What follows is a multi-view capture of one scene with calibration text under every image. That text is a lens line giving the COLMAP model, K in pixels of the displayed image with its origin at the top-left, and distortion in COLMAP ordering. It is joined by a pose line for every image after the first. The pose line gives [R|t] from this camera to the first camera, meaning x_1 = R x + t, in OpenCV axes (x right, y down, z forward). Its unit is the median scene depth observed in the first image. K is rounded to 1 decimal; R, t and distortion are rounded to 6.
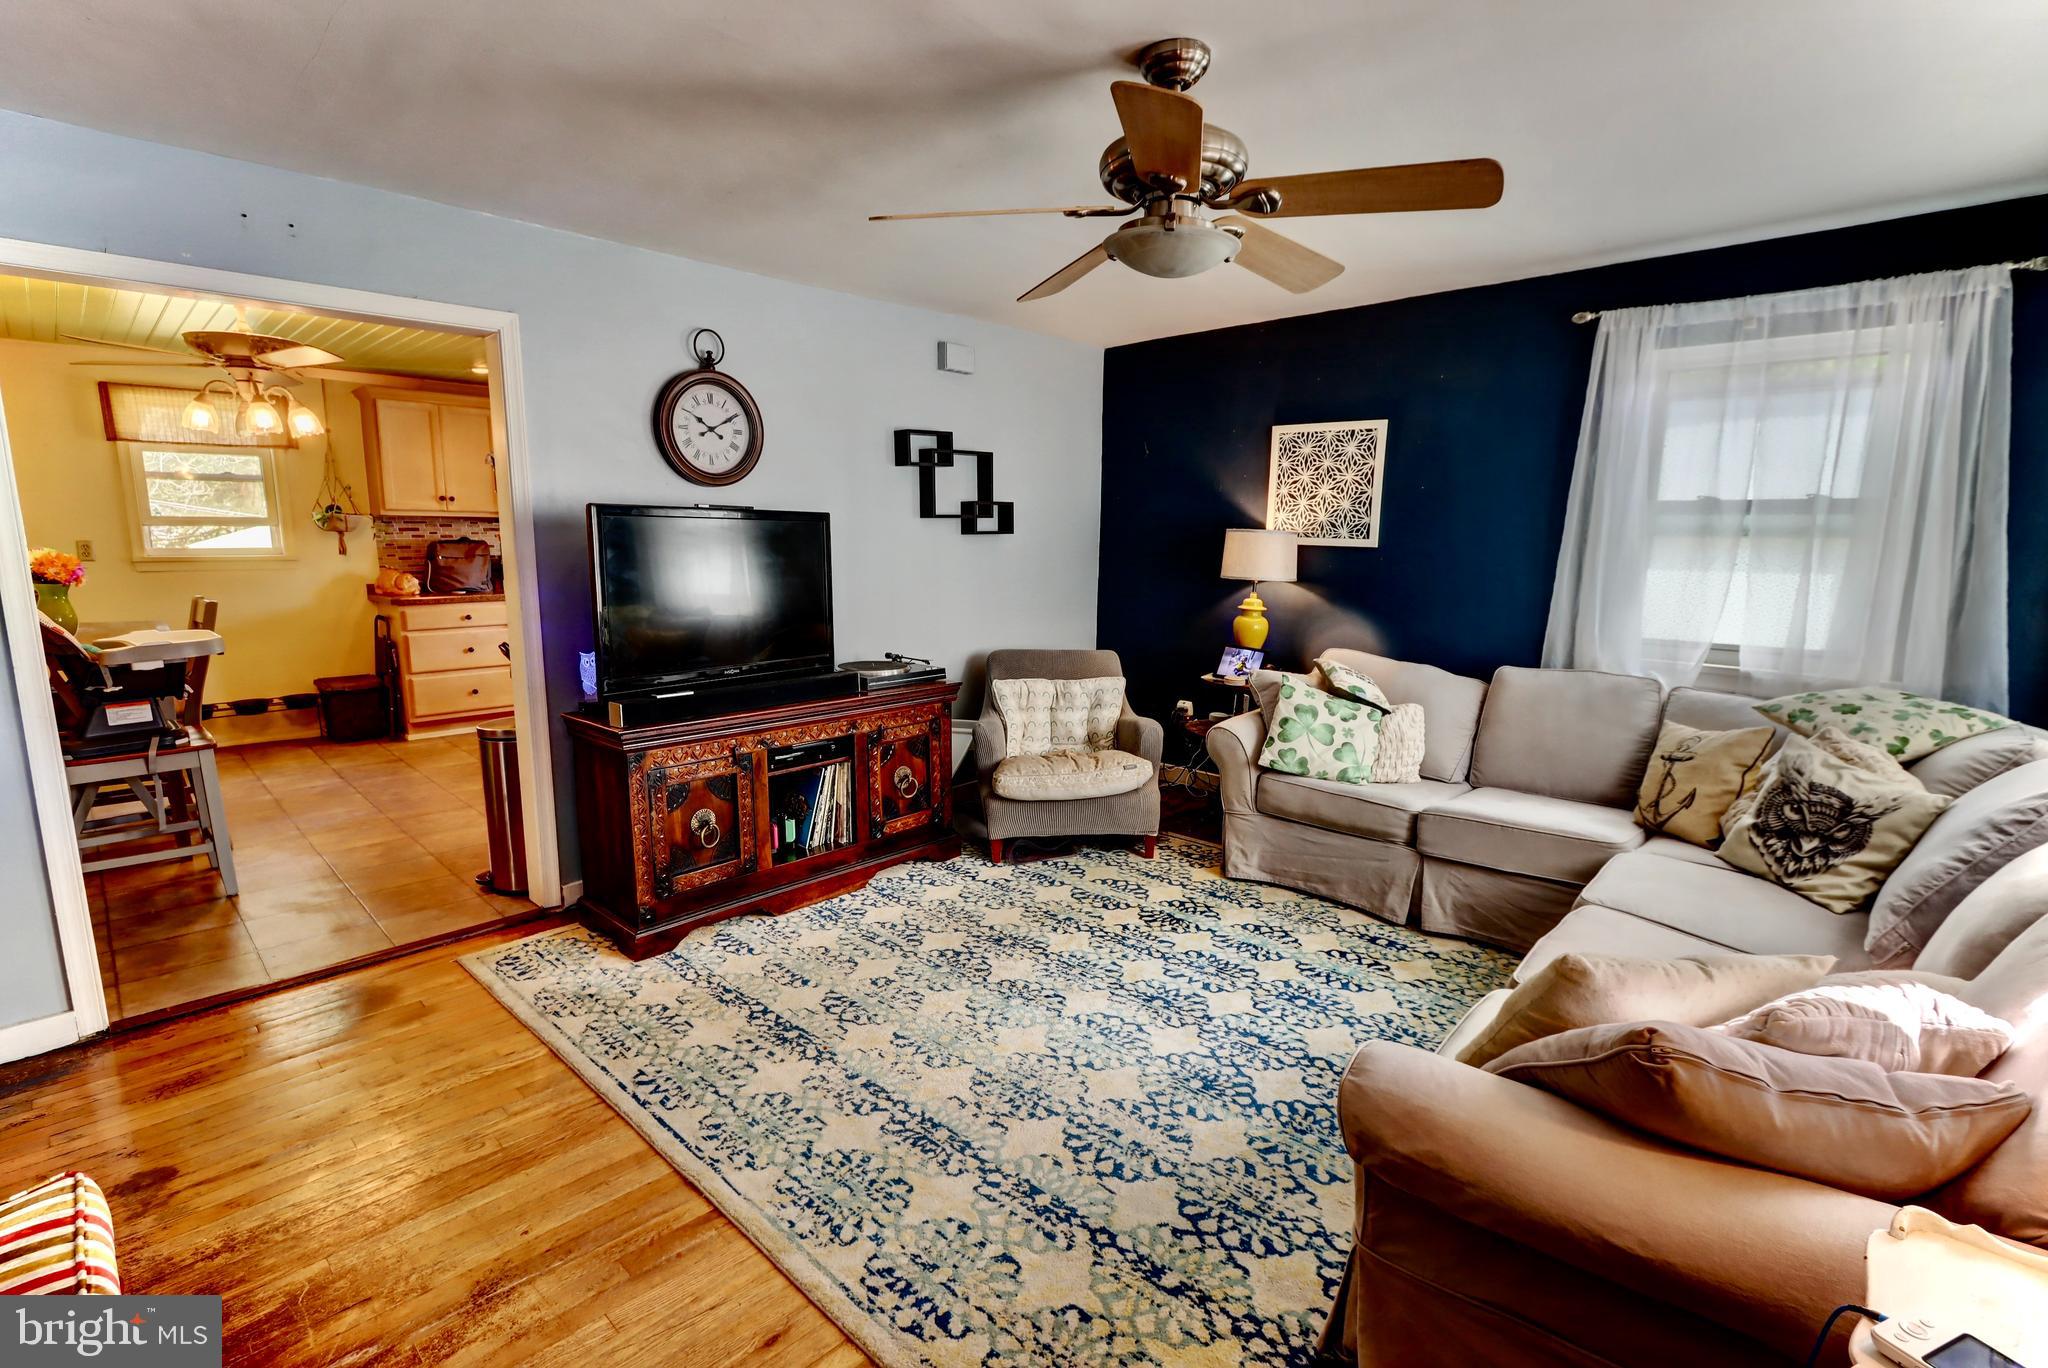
lens RADIAL K [[958.2, 0, 1021.4], [0, 958.2, 684.1], [0, 0, 1]] dist [-0.019195, 0.000411]
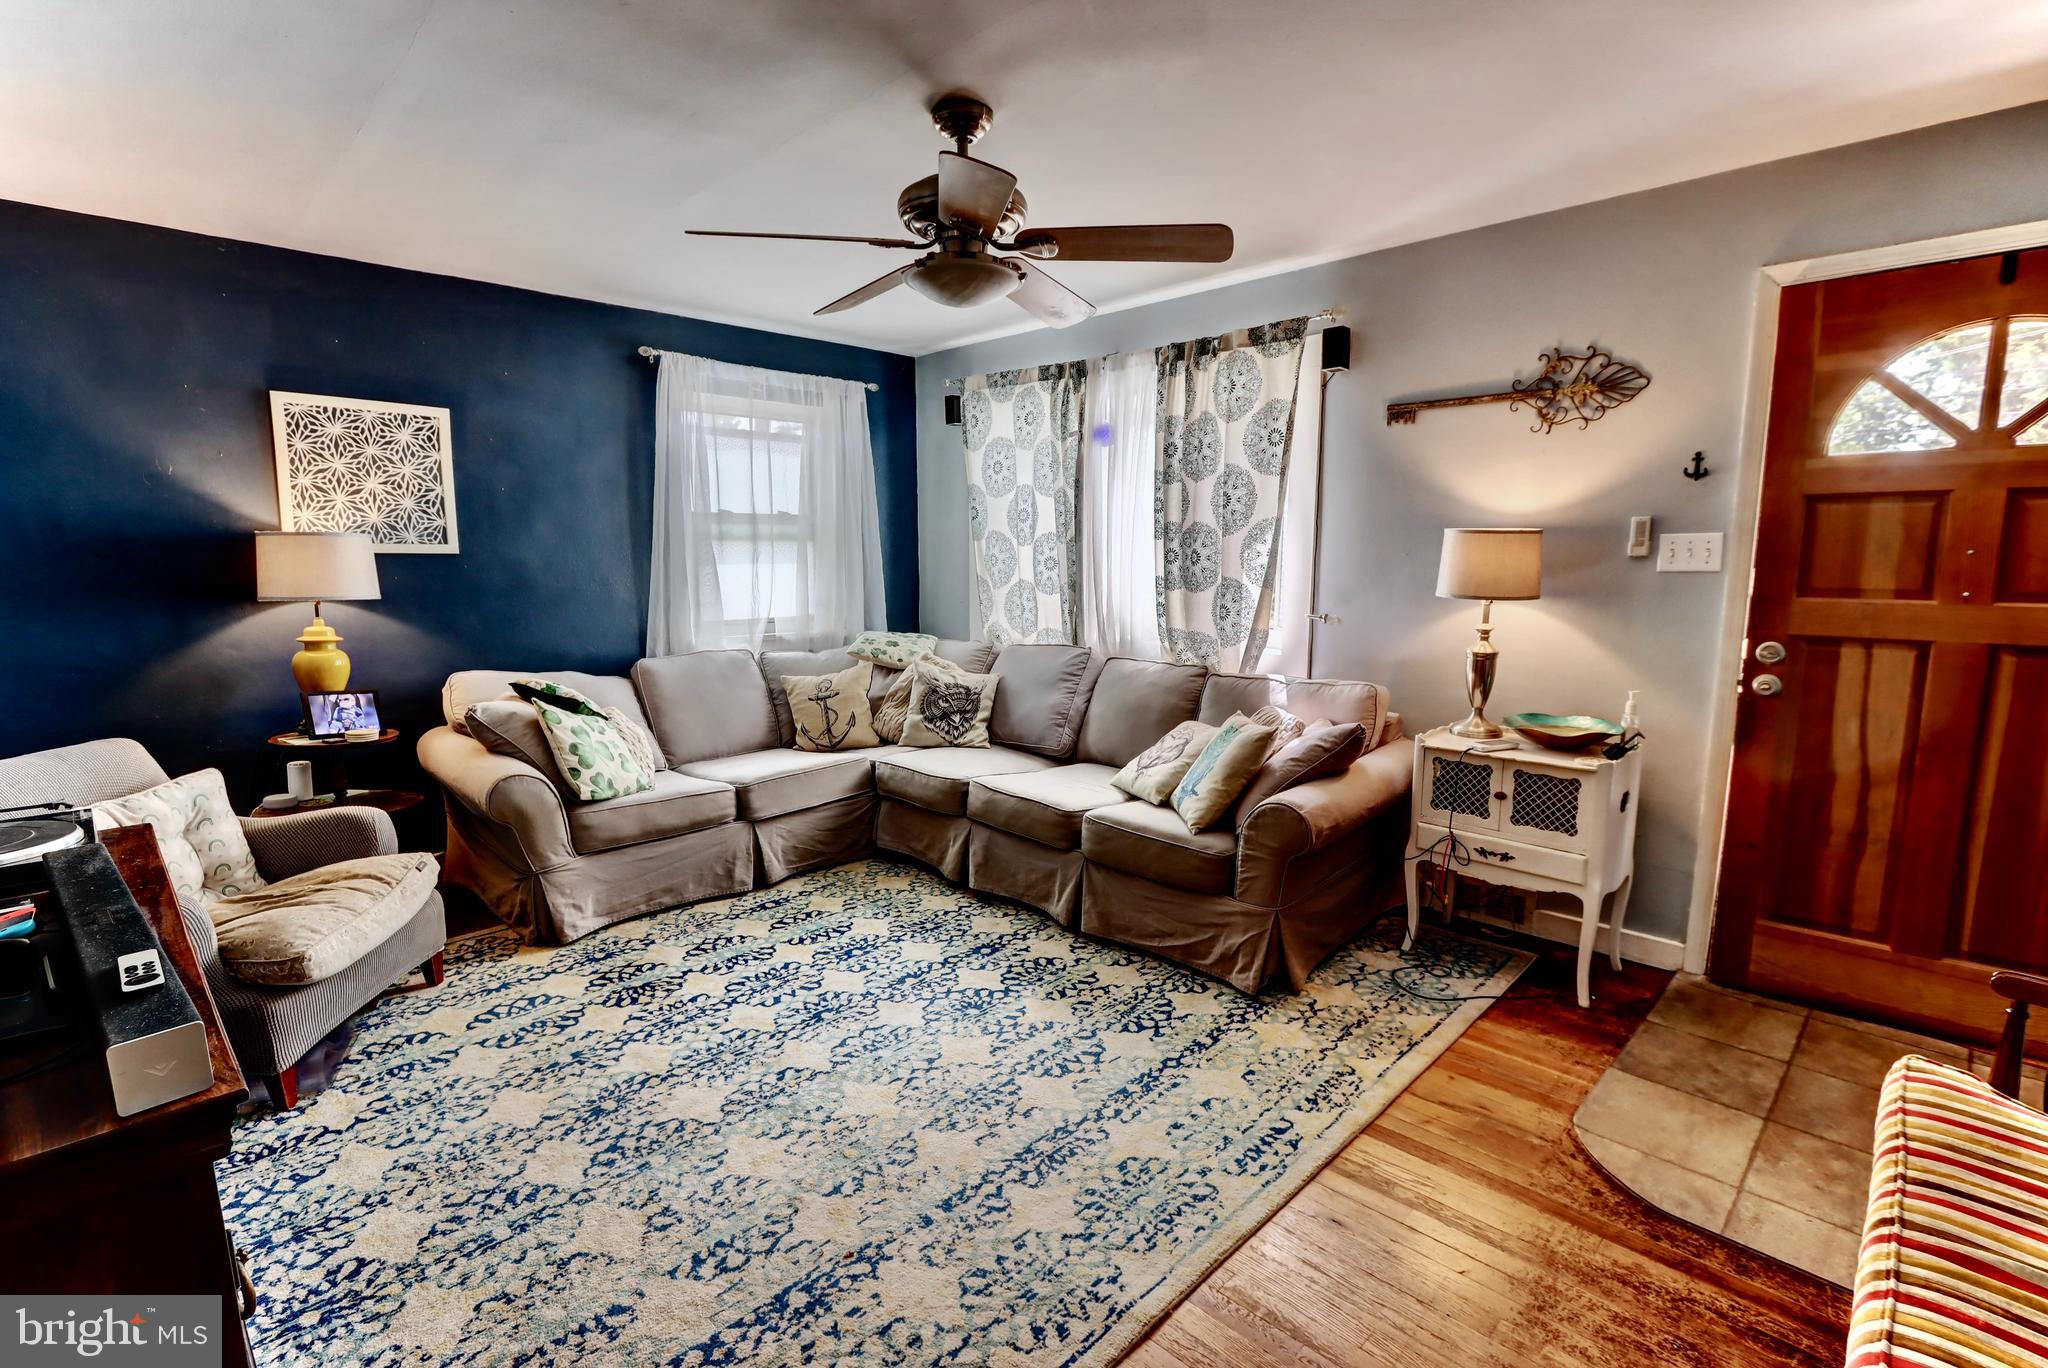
lens RADIAL K [[958.2, 0, 1020.3], [0, 958.2, 688.1], [0, 0, 1]] dist [-0.019195, 0.000411]
pose [[0.009690, -0.147617, 0.988997, -0.658739], [0.155100, 0.977296, 0.144351, -0.088219], [-0.987851, 0.151995, 0.032365, 0.618050]]
